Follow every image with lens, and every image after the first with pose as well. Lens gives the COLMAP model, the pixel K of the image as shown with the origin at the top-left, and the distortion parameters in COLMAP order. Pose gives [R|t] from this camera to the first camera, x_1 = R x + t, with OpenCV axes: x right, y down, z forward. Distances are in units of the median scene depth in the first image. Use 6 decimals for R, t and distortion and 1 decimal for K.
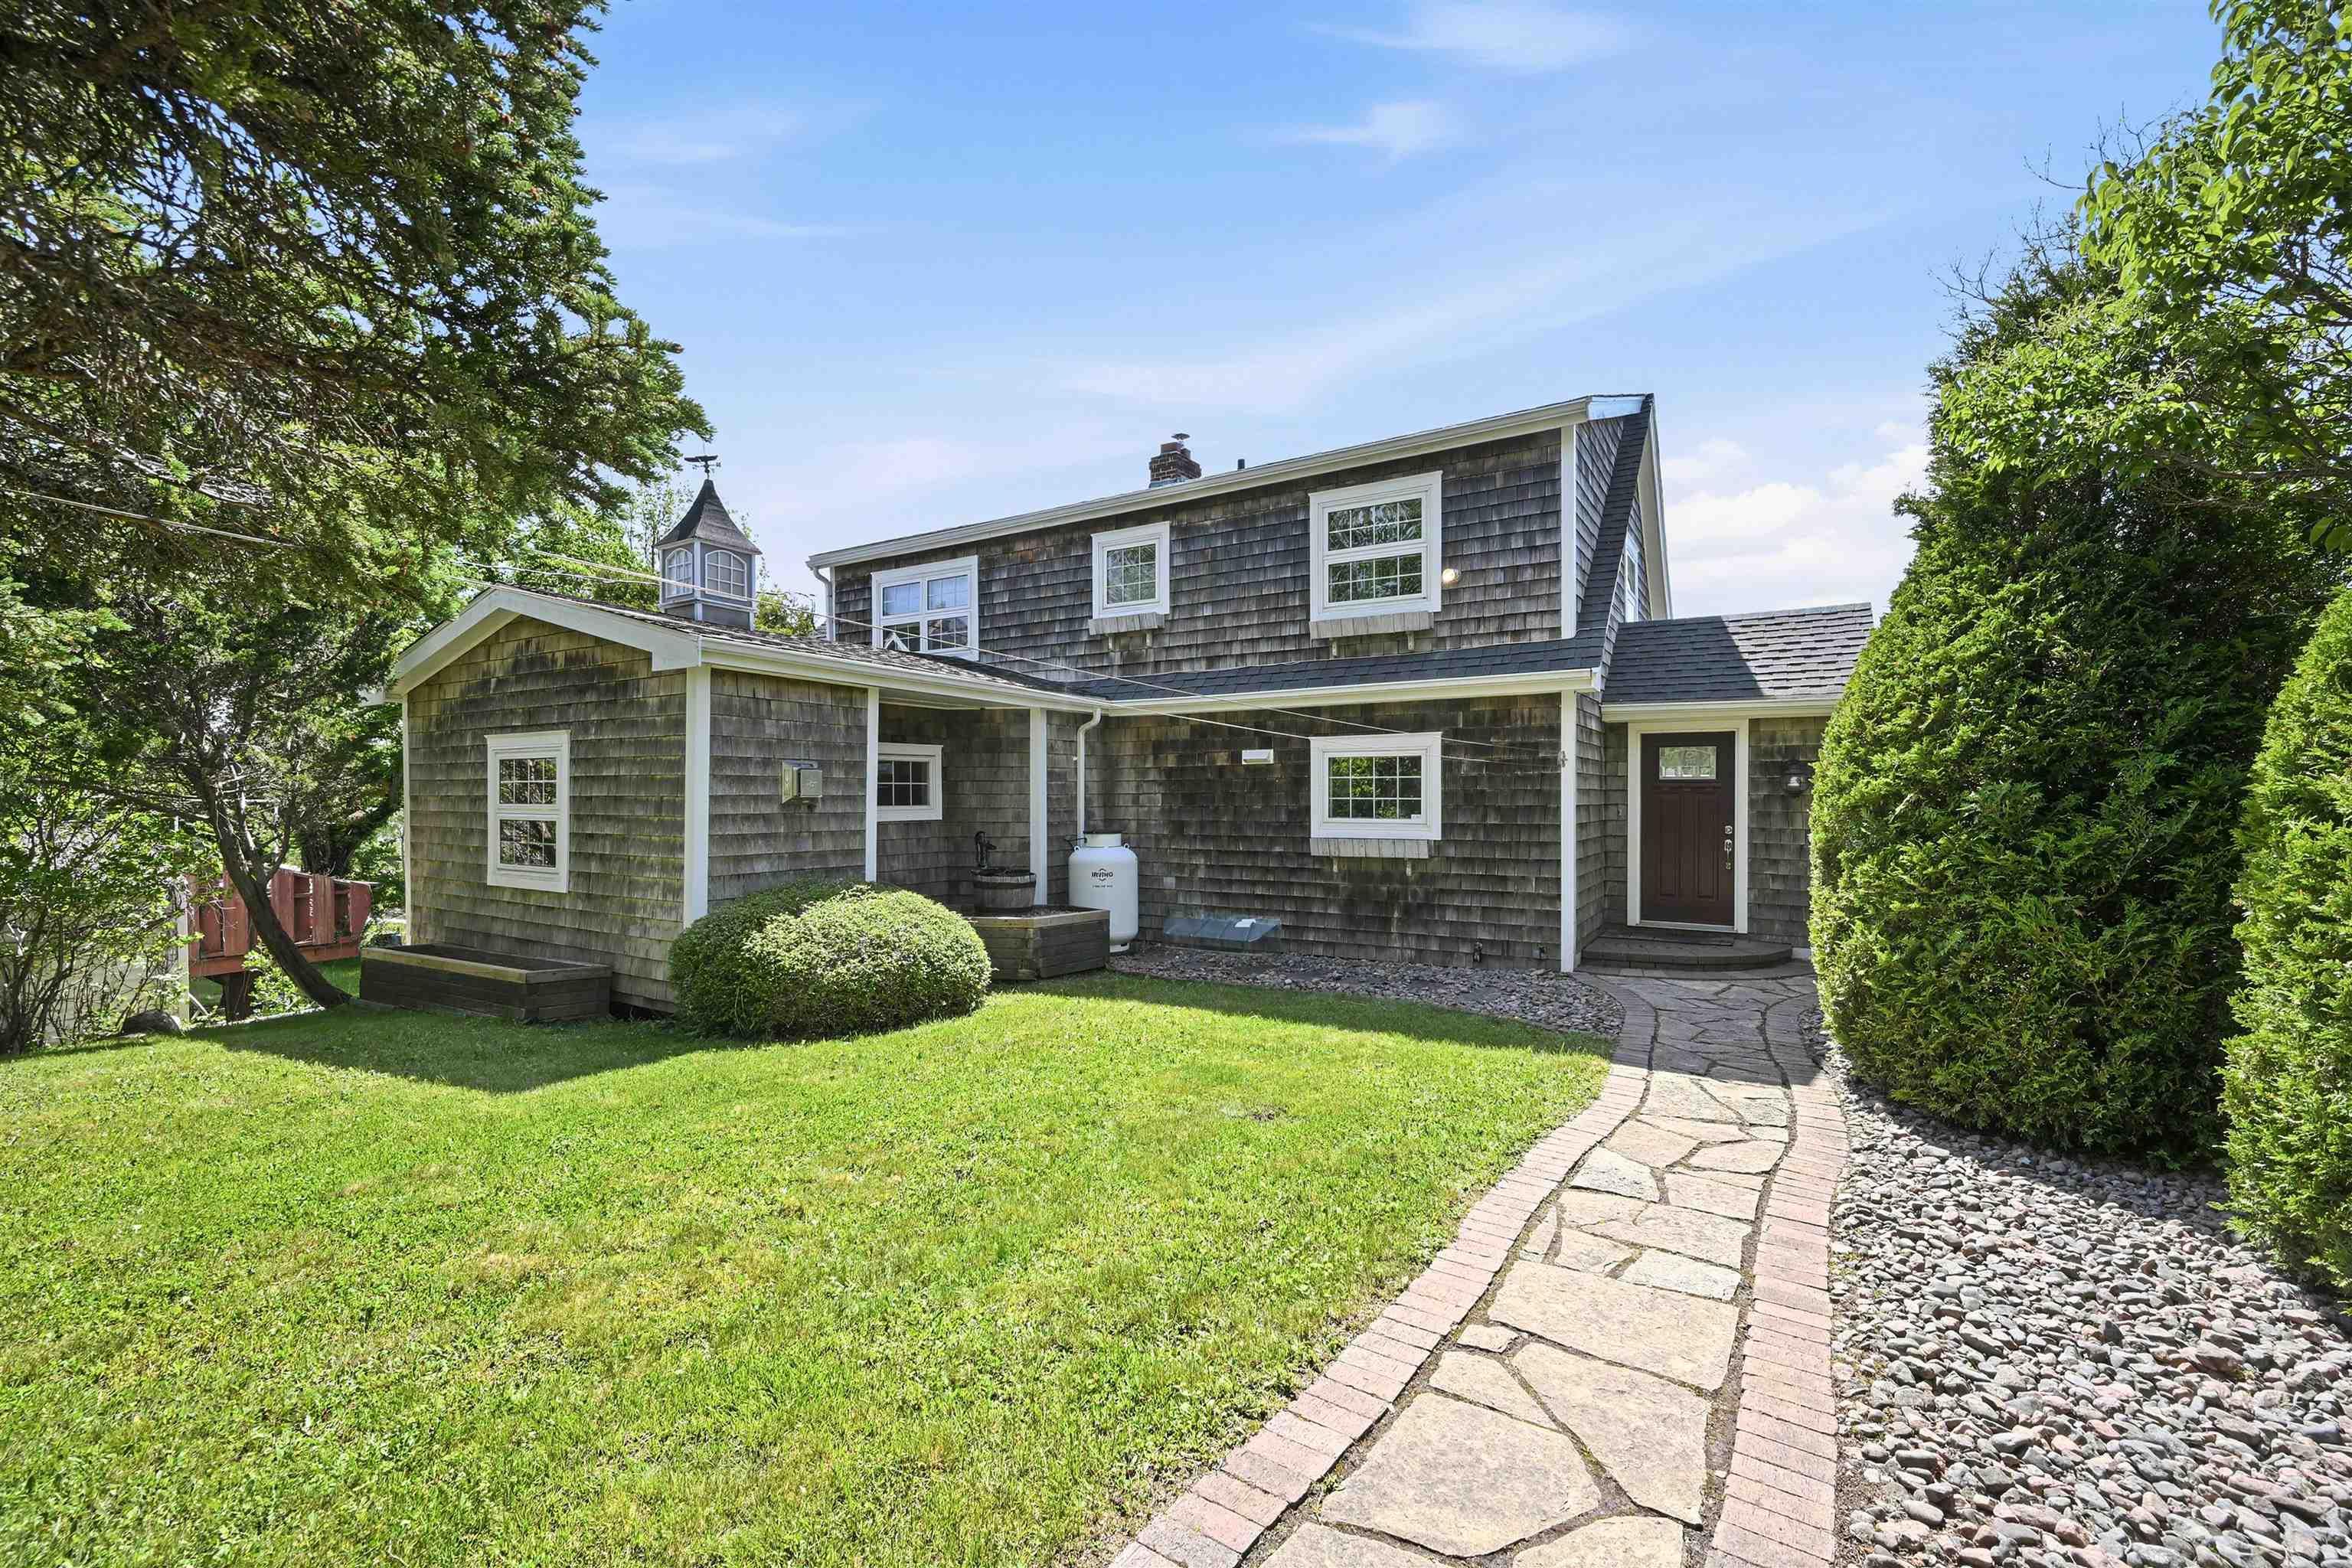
lens RADIAL K [[1006.8, 0, 1176.0], [0, 1006.8, 784.0], [0, 0, 1]] dist [0.001654, 0.000004]
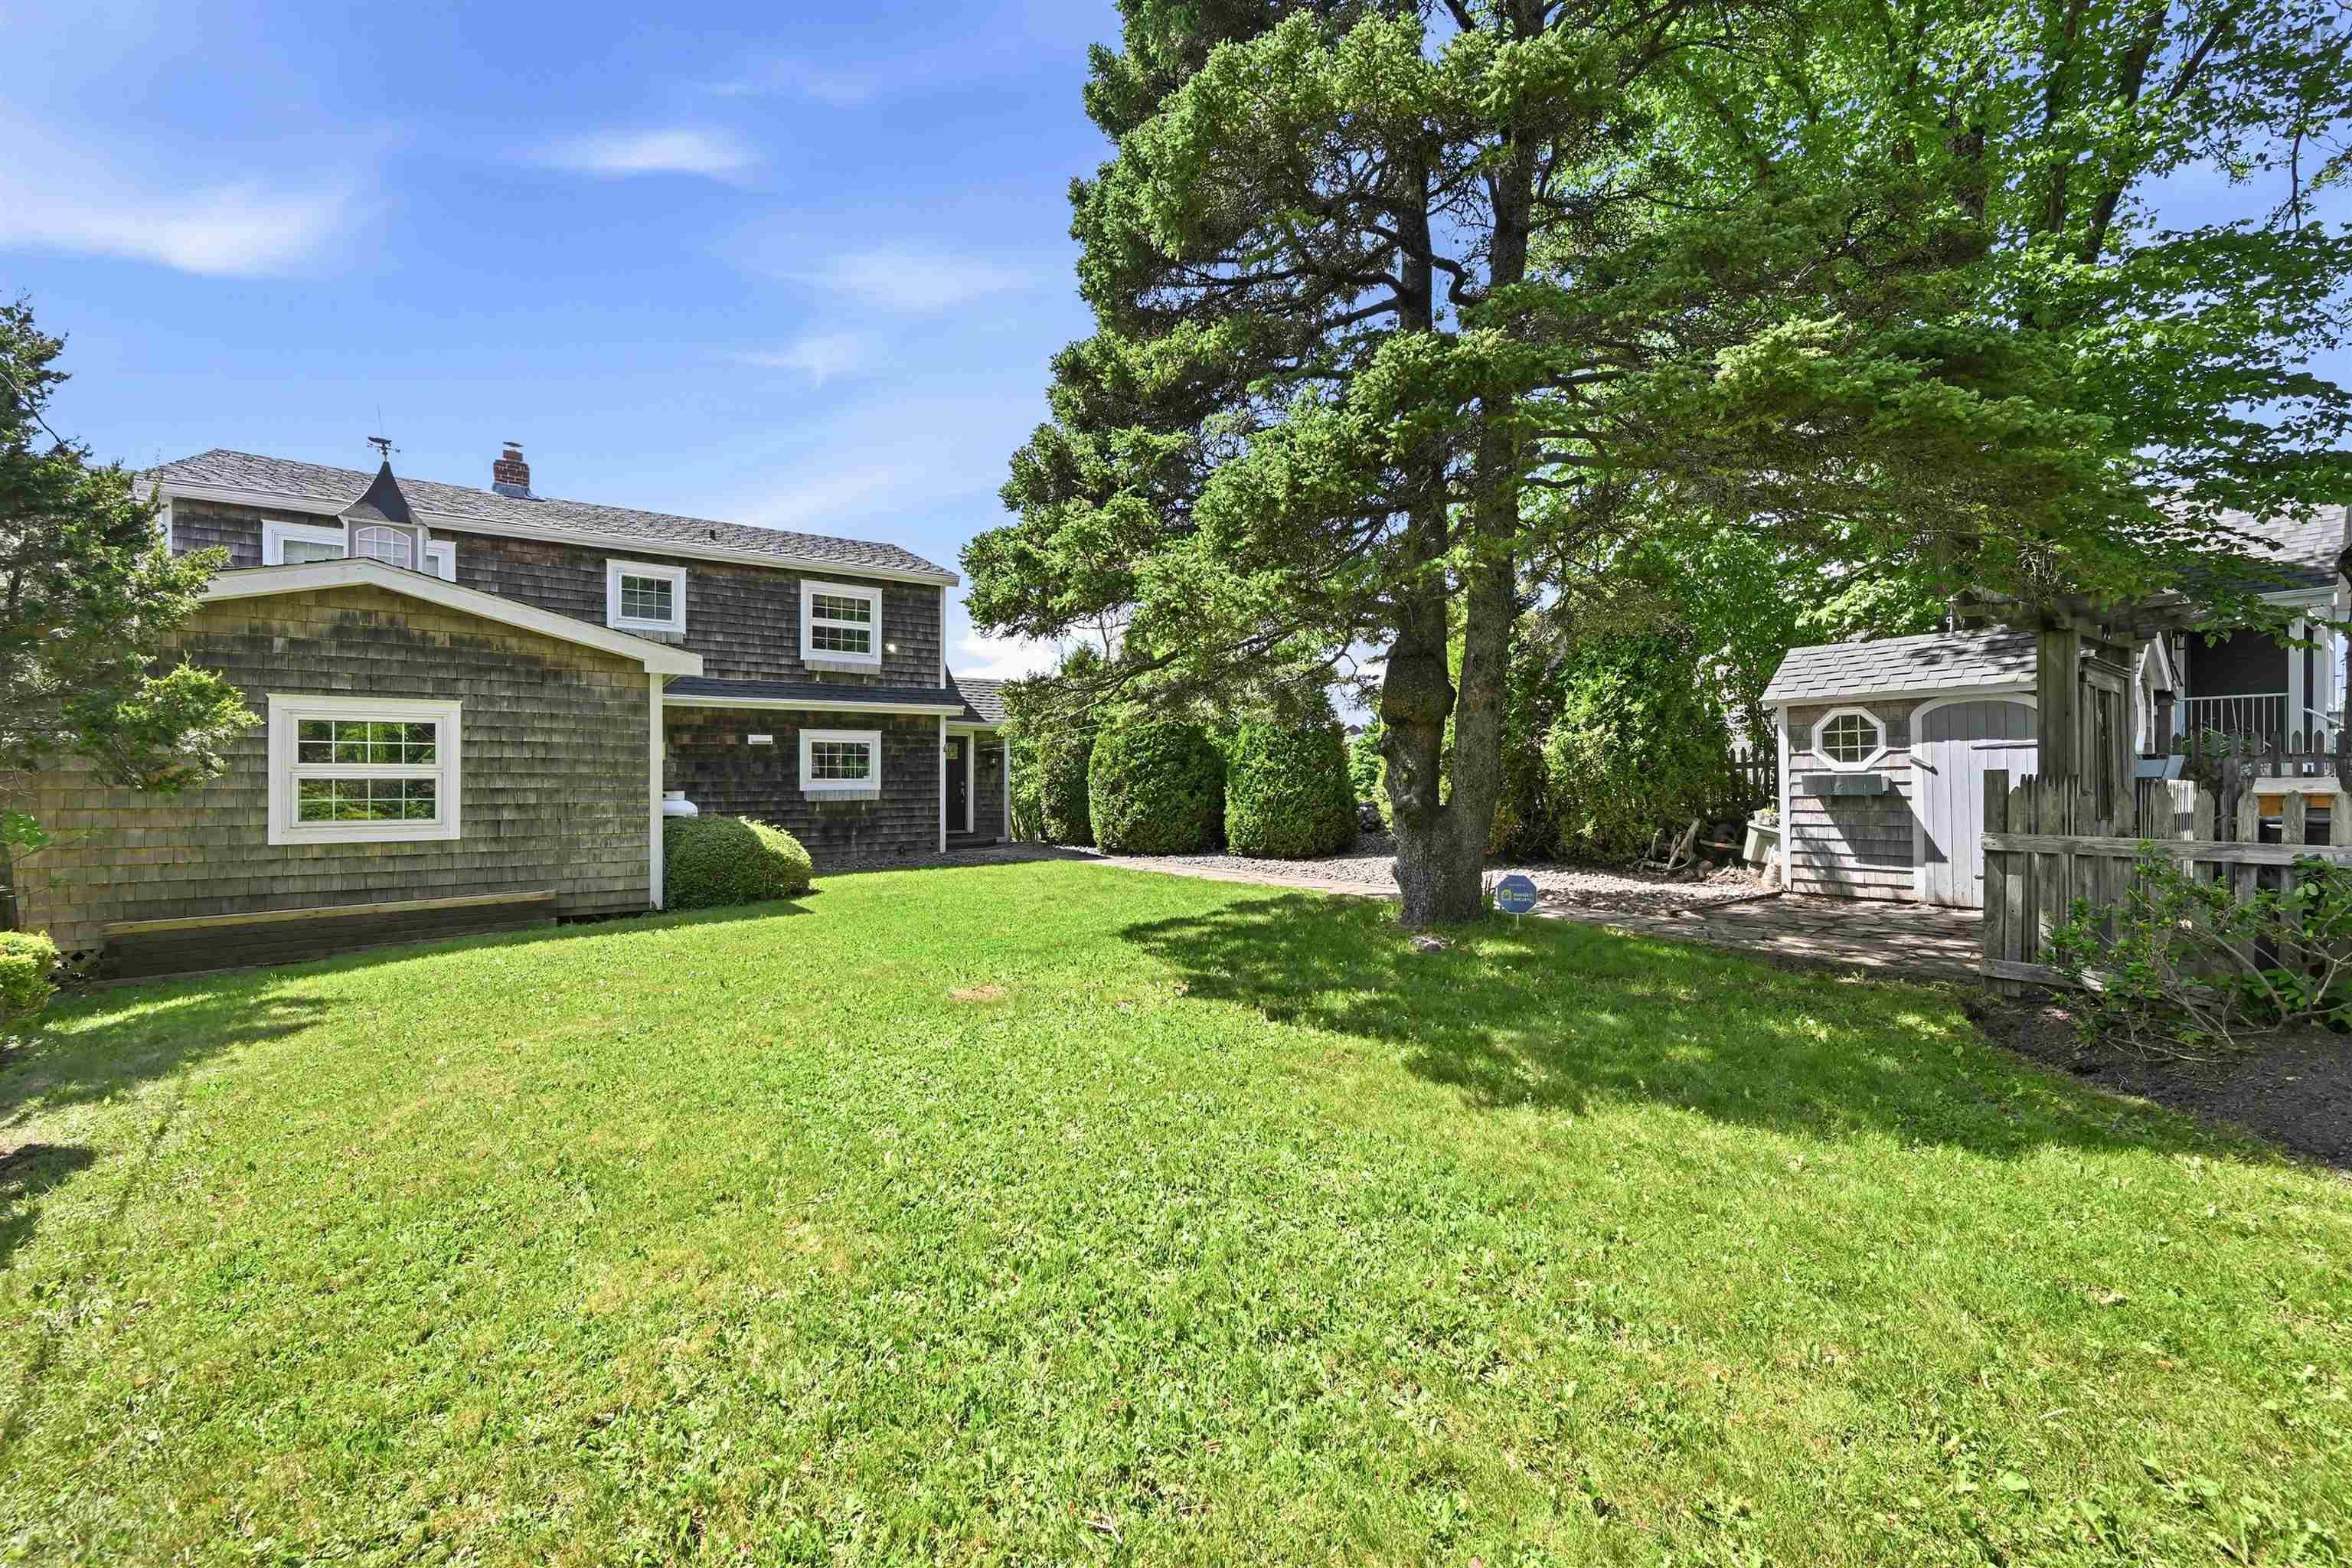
lens RADIAL K [[956.4, 0, 1176.0], [0, 956.4, 784.0], [0, 0, 1]] dist [0.000220, 0.000015]
pose [[0.393271, -0.006644, 0.919399, -1.070044], [-0.014915, 0.999796, 0.013605, 0.012398], [-0.919302, -0.019063, 0.393092, -0.172880]]
